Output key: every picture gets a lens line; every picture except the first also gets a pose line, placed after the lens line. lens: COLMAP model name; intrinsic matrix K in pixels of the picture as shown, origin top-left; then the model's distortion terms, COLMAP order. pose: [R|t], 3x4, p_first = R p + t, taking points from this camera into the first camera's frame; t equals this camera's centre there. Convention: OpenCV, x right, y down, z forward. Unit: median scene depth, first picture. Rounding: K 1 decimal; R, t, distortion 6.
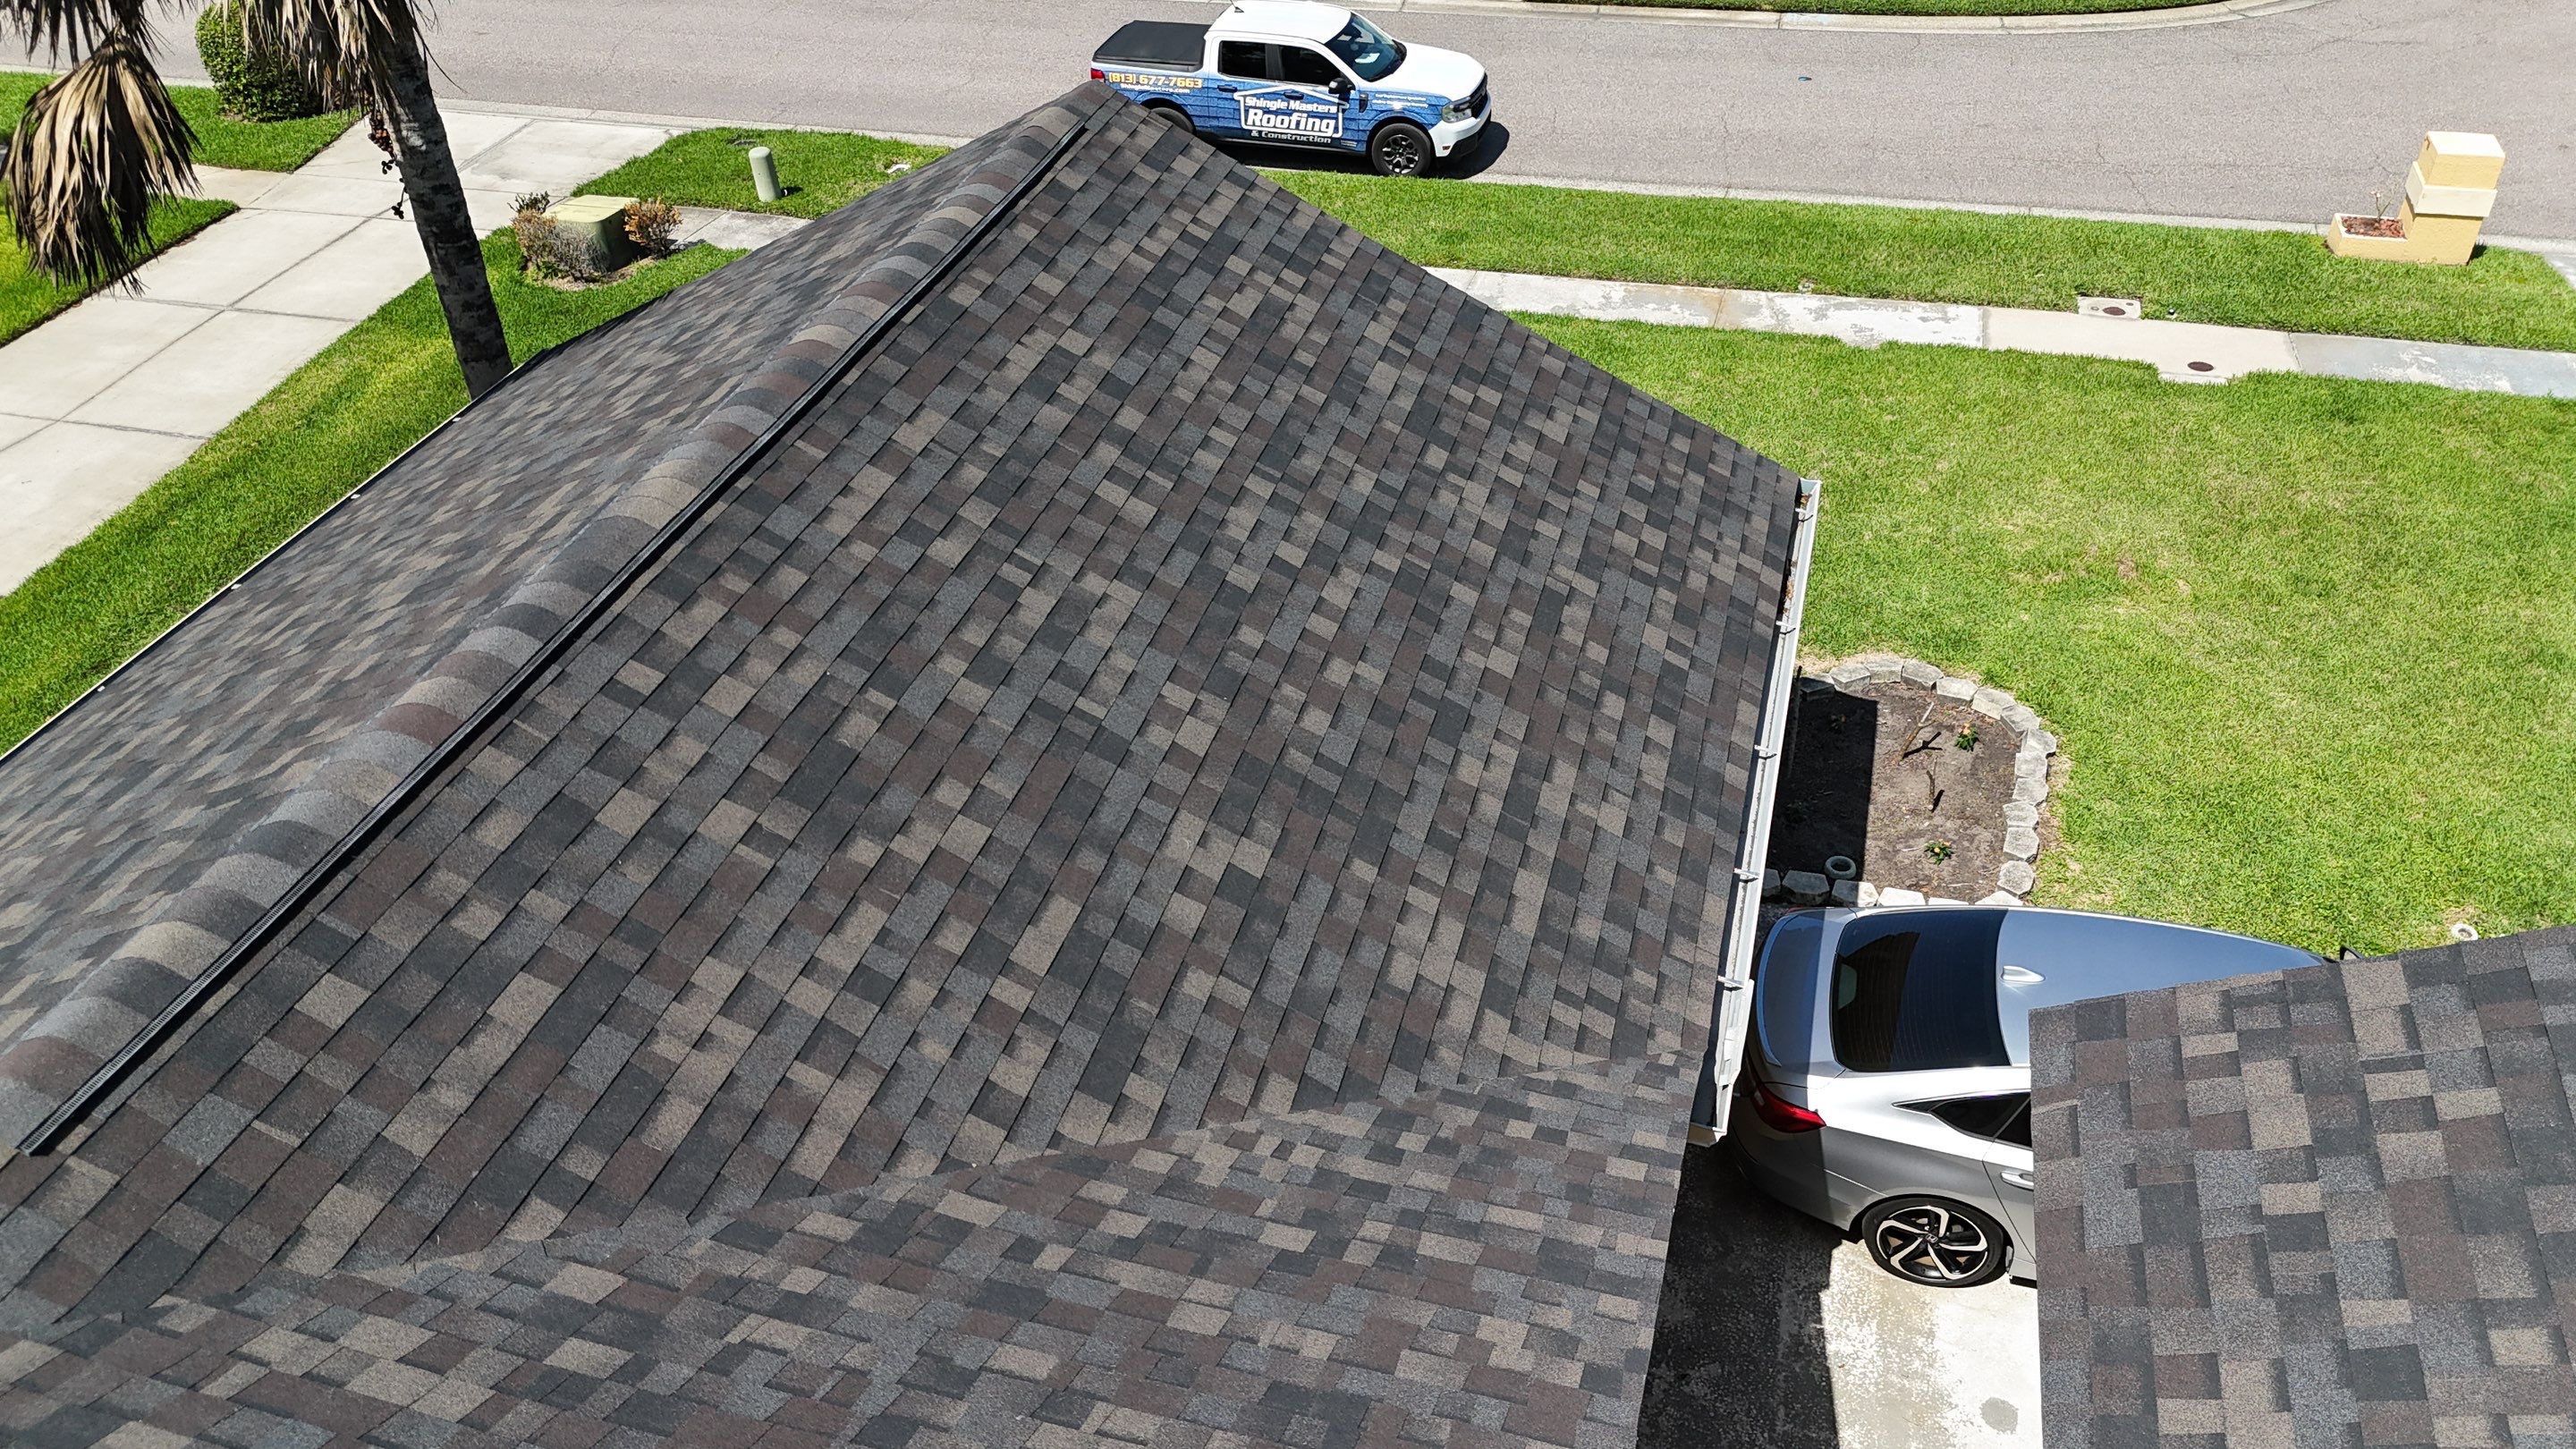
lens RADIAL K [[1910.9, 0, 1288.0], [0, 1910.9, 724.5], [0, 0, 1]] dist [0.032193, -0.007308]
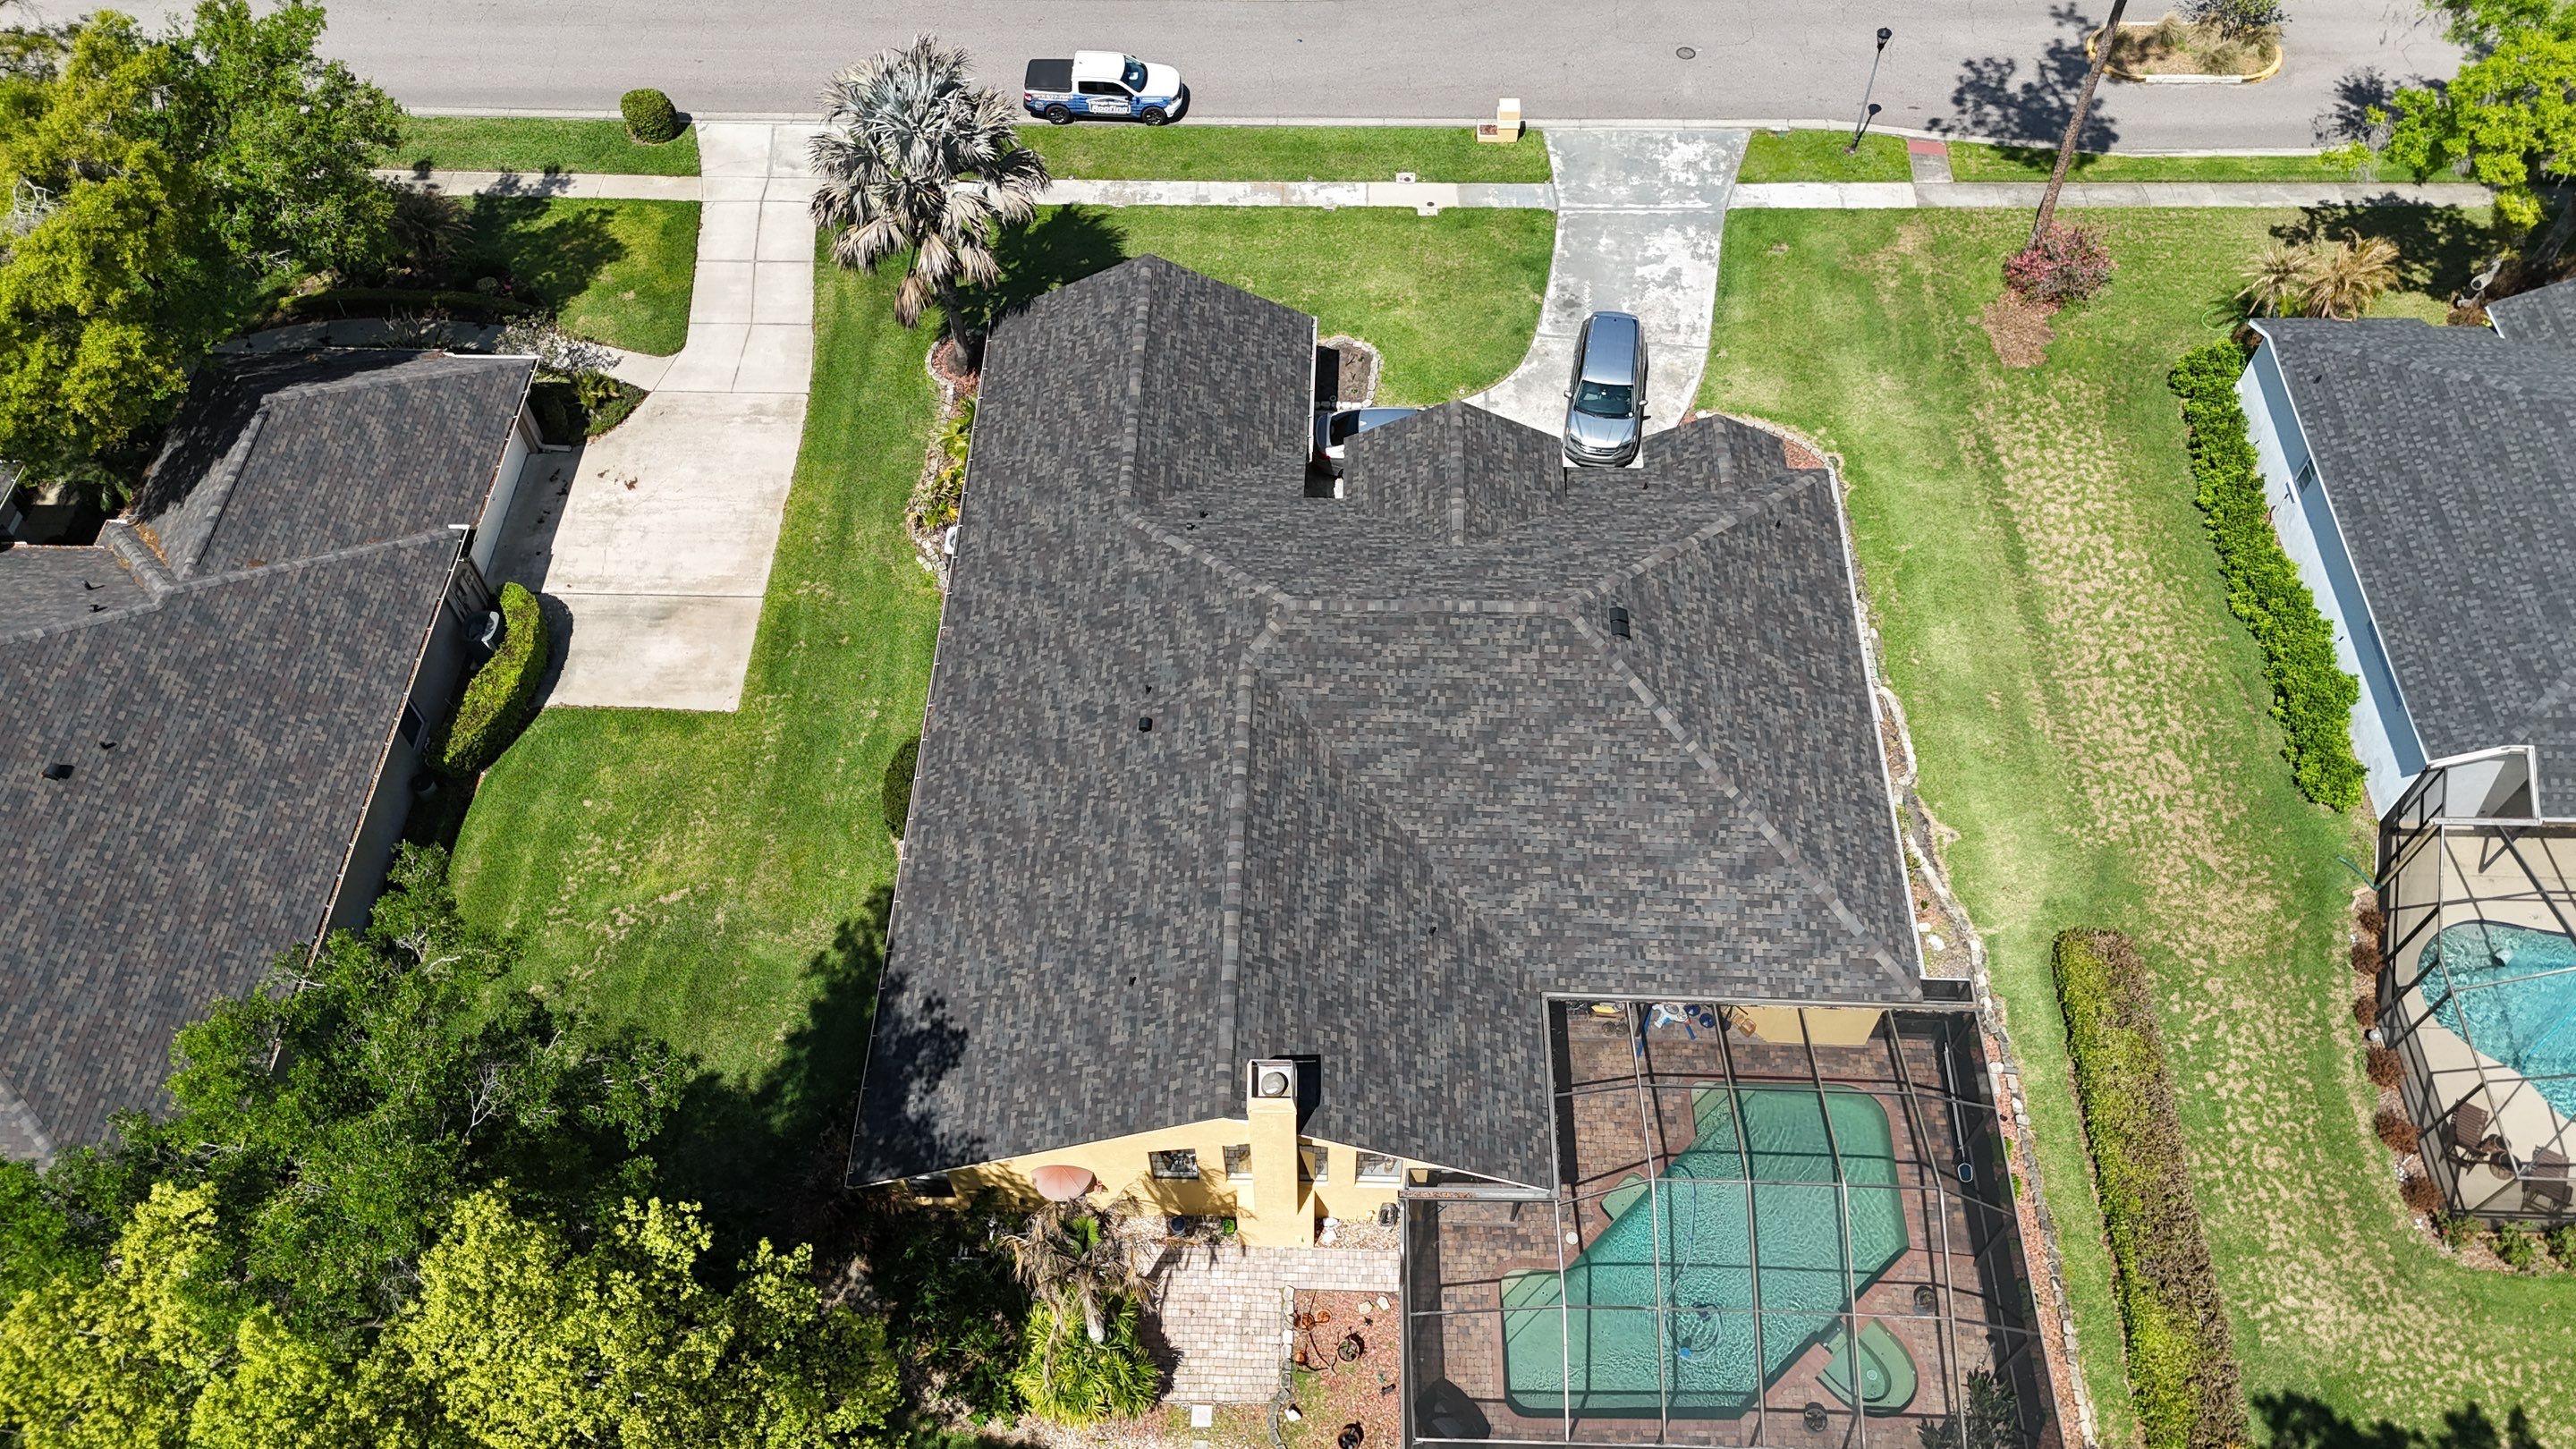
lens RADIAL K [[1910.9, 0, 1288.0], [0, 1910.9, 724.5], [0, 0, 1]] dist [0.032193, -0.007308]
pose [[0.967761, -0.192281, 0.162685, -0.548772], [0.132543, 0.938026, 0.320218, -0.526522], [-0.214174, -0.288331, 0.933271, -2.696927]]
